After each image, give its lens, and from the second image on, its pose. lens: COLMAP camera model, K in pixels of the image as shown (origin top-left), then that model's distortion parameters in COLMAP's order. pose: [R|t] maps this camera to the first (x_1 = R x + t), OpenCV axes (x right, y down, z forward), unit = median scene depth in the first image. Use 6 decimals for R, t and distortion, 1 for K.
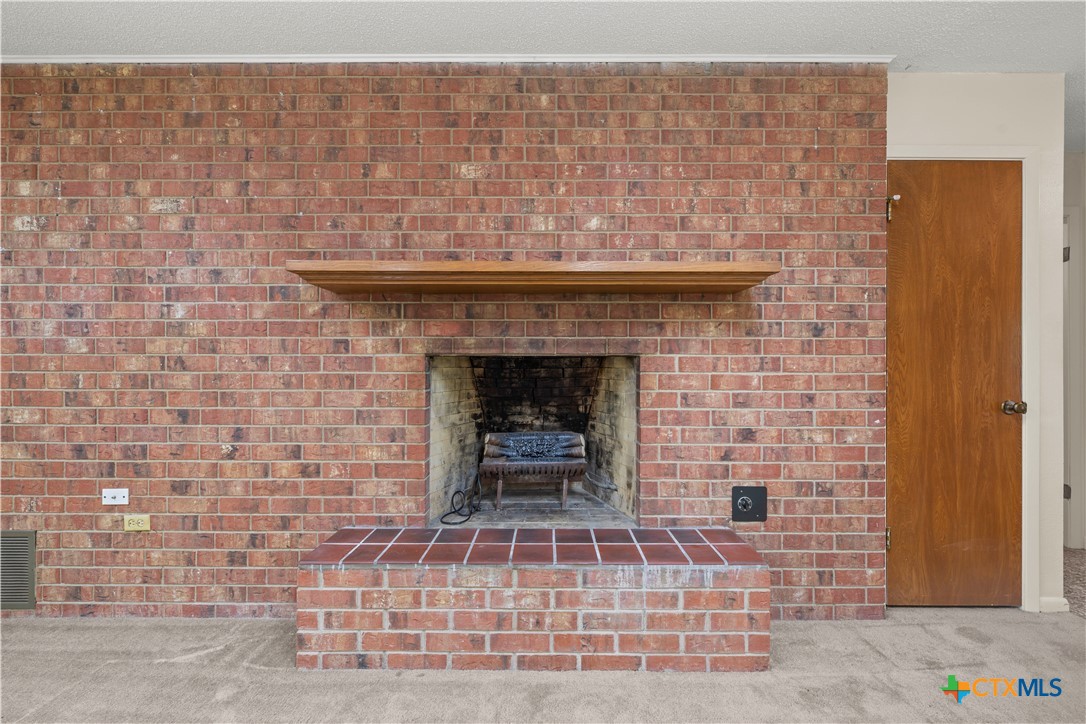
lens RADIAL K [[429.9, 0, 546.4], [0, 429.9, 368.0], [0, 0, 1]] dist [-0.001375, 0.000372]
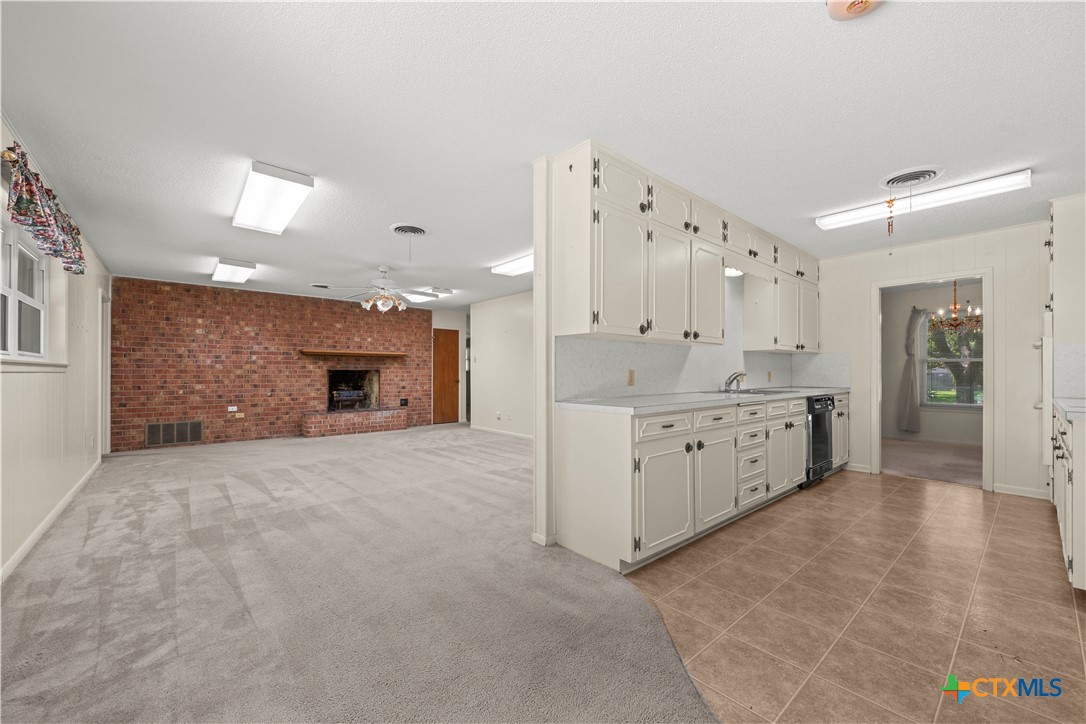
lens RADIAL K [[429.9, 0, 551.6], [0, 429.9, 370.0], [0, 0, 1]] dist [-0.001375, 0.000372]
pose [[0.745583, 0.003647, 0.666403, -1.410414], [0.001574, 0.999973, -0.007233, 0.004851], [-0.666411, 0.006442, 0.745557, -3.467129]]
